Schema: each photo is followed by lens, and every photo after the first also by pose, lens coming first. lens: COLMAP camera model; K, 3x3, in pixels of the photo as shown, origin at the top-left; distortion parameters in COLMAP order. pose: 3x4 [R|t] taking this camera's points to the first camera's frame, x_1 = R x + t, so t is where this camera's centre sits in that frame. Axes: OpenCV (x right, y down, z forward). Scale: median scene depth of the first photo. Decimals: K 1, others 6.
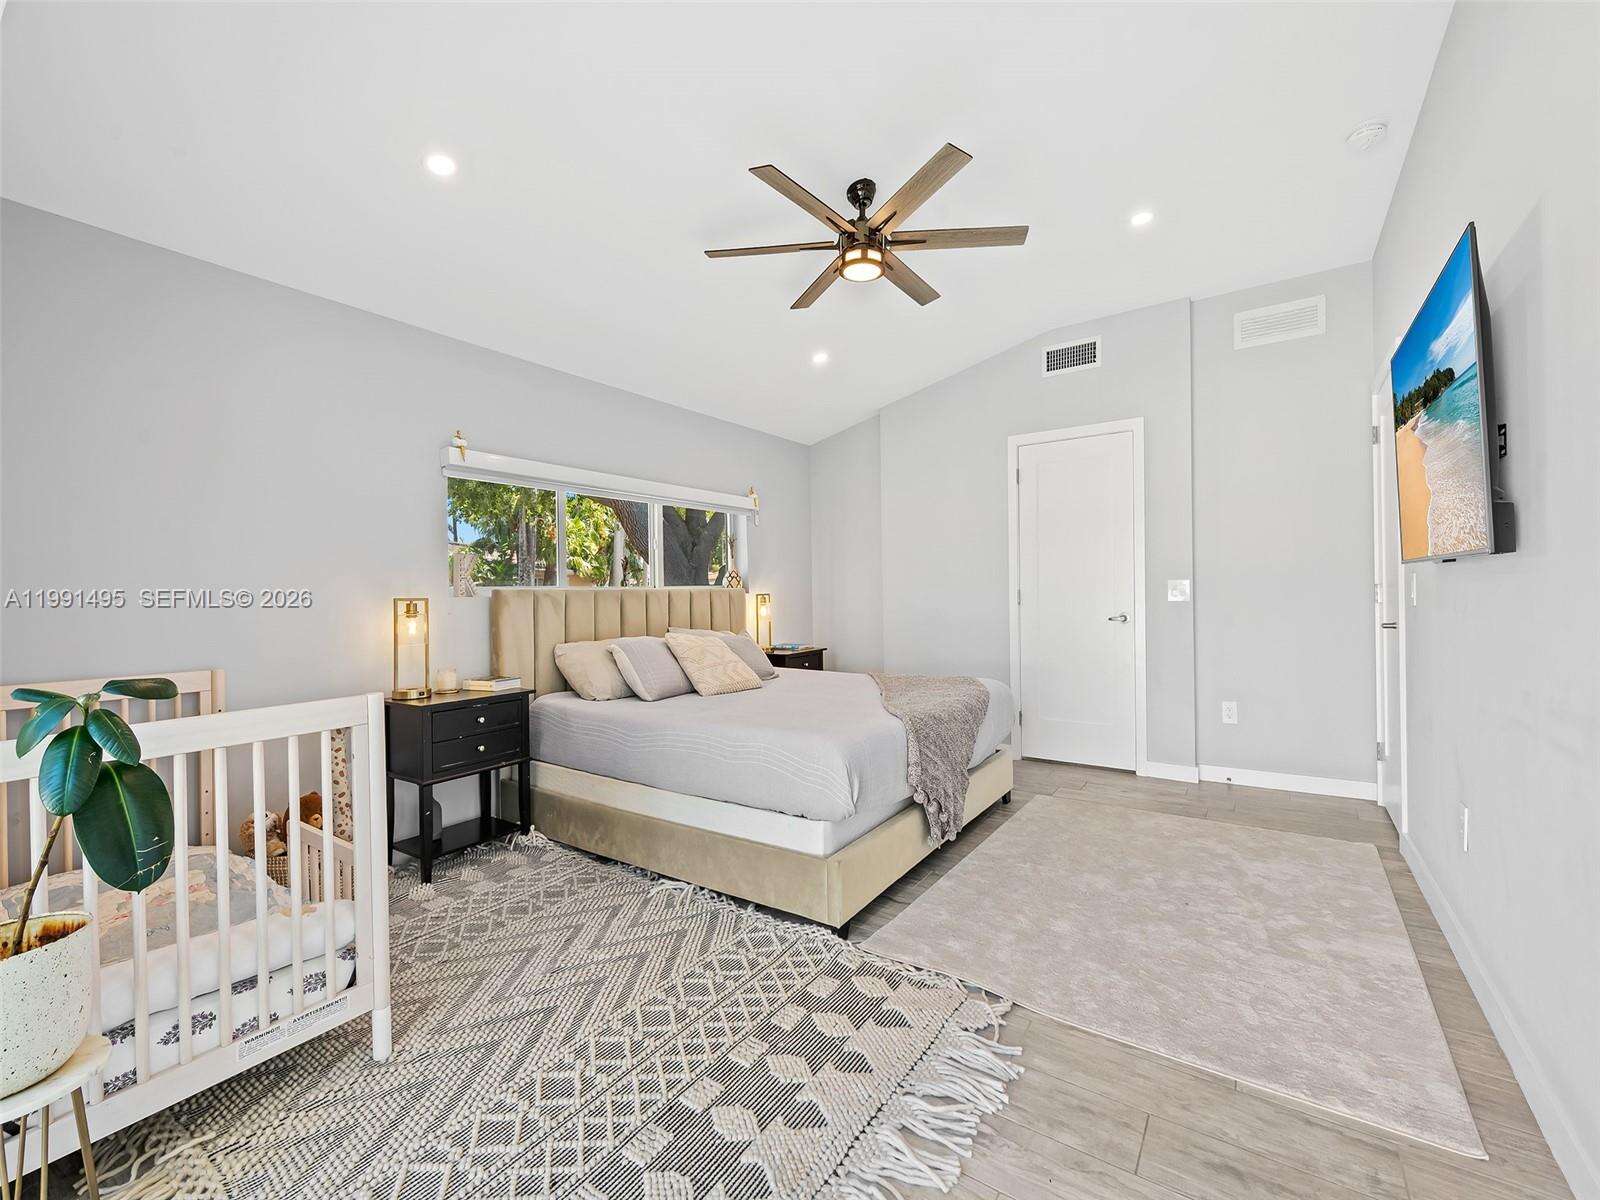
lens RADIAL K [[666.9, 0, 792.3], [0, 666.9, 599.0], [0, 0, 1]] dist [0.001509, -0.002591]
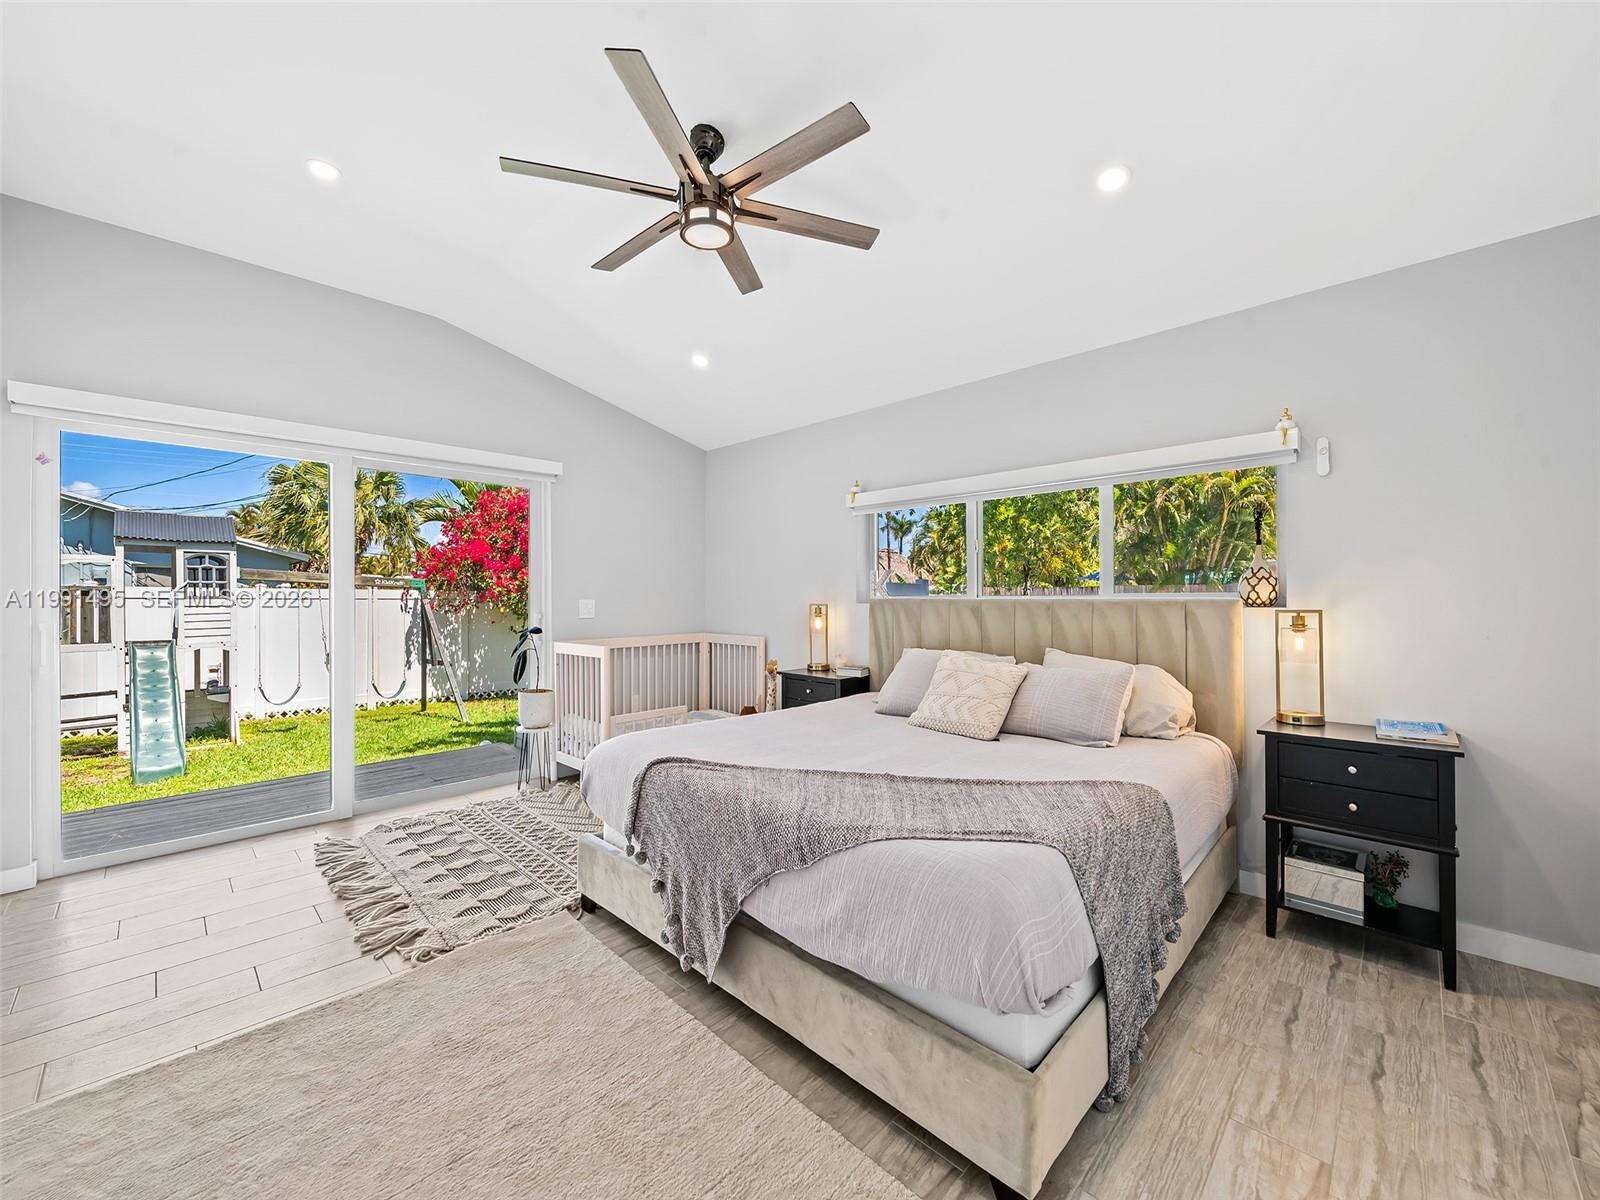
lens RADIAL K [[638.2, 0, 798.2], [0, 638.2, 595.8], [0, 0, 1]] dist [0.000766, -0.000275]
pose [[-0.164810, 0.007305, -0.986298, 0.871828], [-0.021488, 0.999709, 0.010995, -0.035756], [0.986091, 0.023006, -0.164605, 1.222189]]
